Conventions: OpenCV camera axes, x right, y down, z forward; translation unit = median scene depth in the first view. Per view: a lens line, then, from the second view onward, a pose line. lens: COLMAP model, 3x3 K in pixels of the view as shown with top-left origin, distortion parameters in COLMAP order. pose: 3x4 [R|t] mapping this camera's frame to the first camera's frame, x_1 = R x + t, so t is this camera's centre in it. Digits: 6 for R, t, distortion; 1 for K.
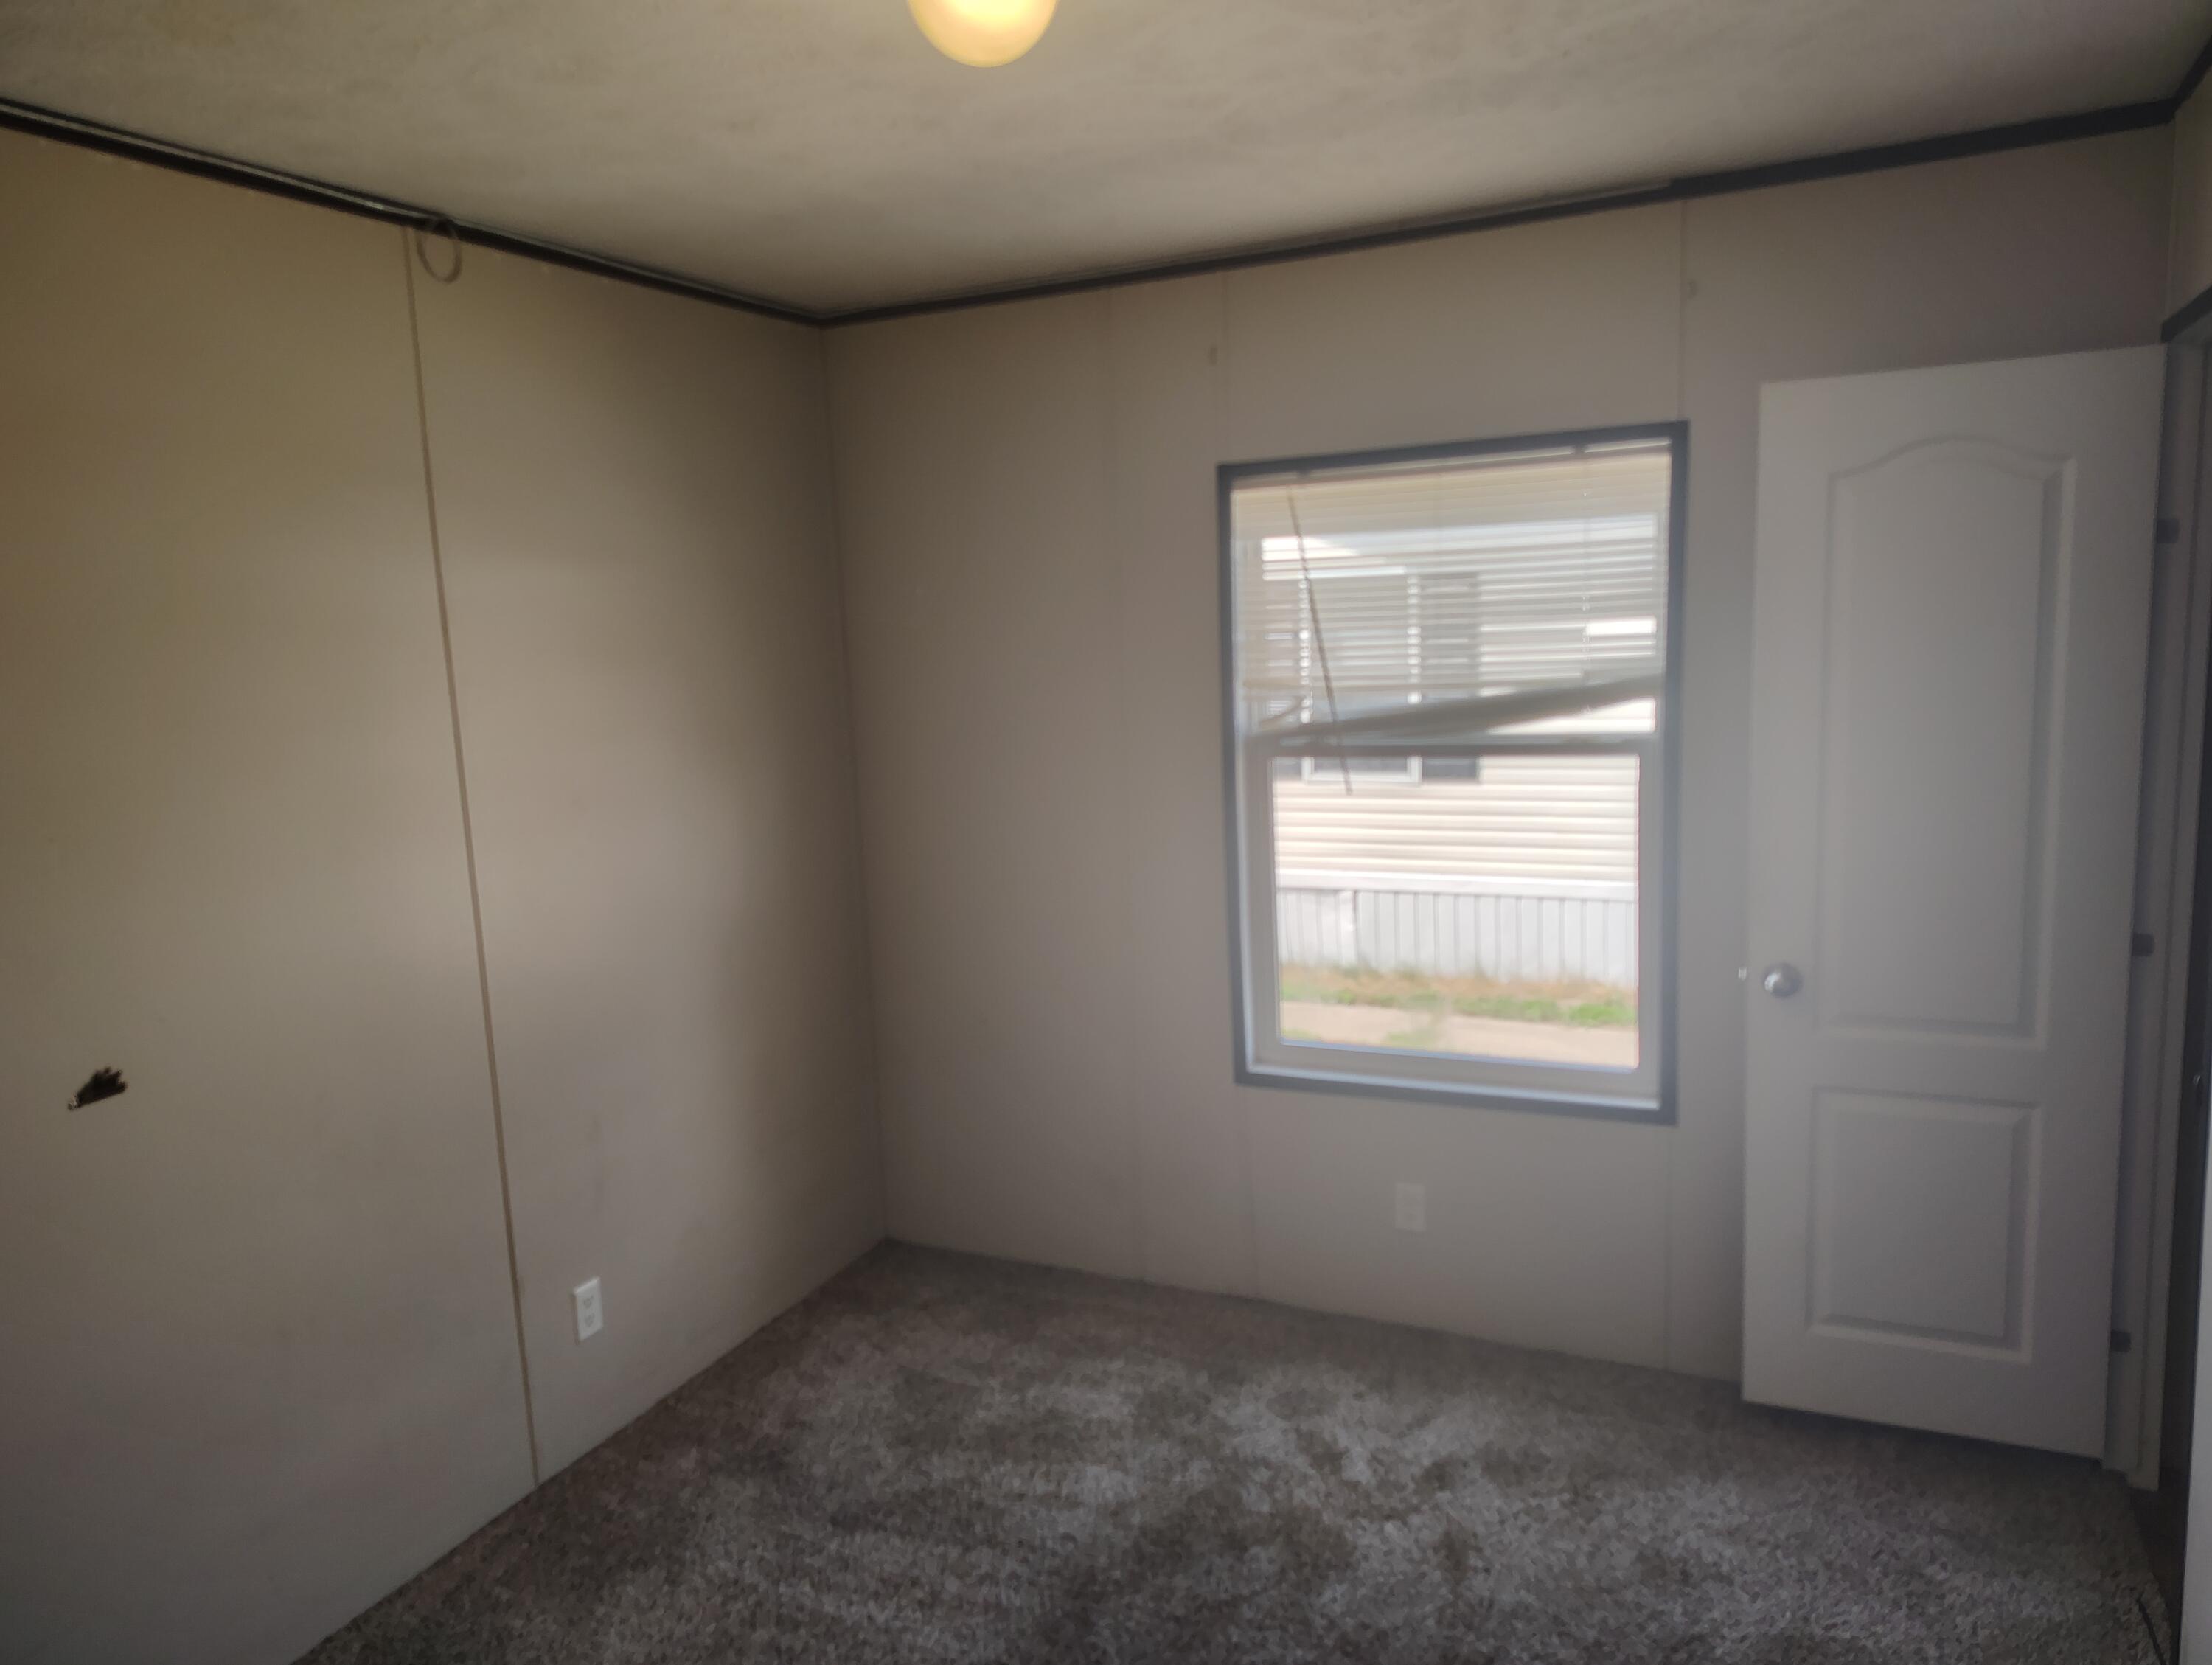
lens RADIAL K [[1509.7, 0, 1091.1], [0, 1509.7, 835.3], [0, 0, 1]] dist [0.047587, -0.053385]
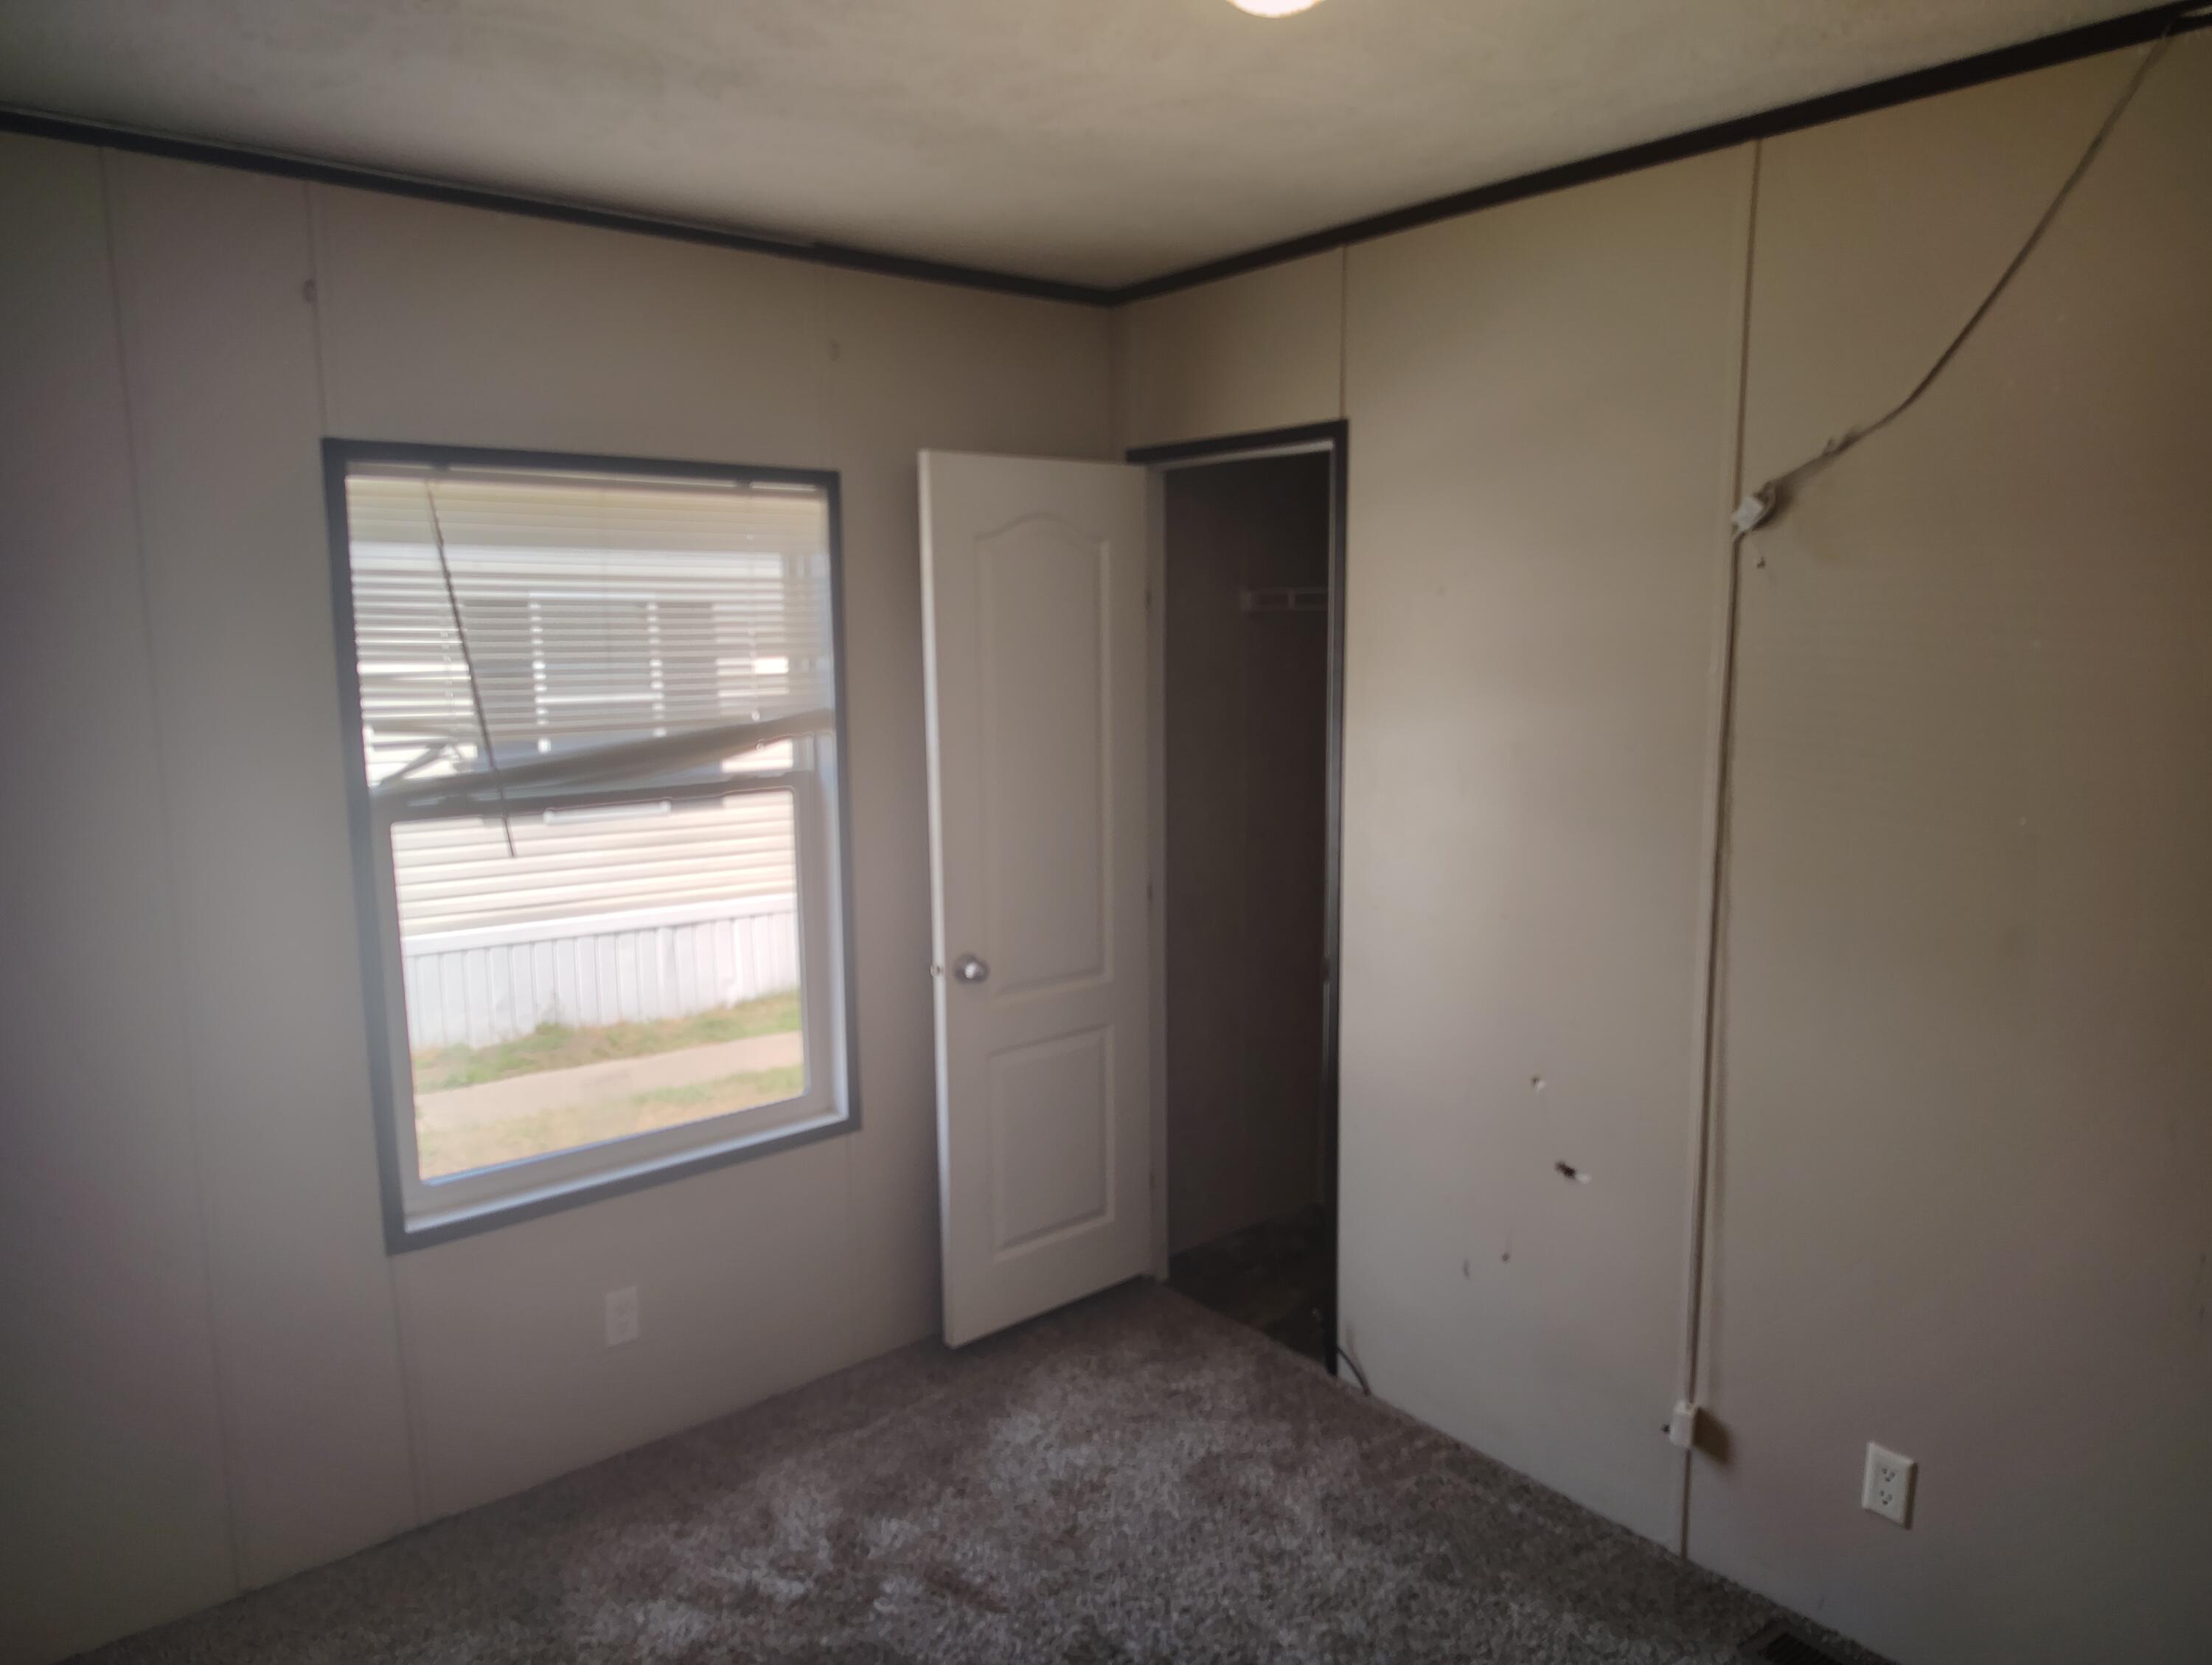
lens RADIAL K [[1509.7, 0, 1100.5], [0, 1509.7, 840.4], [0, 0, 1]] dist [0.047587, -0.053385]
pose [[0.403818, -0.092889, 0.910111, -0.502448], [0.121680, 0.991446, 0.047201, -0.040702], [-0.906711, 0.091681, 0.411666, 0.394251]]
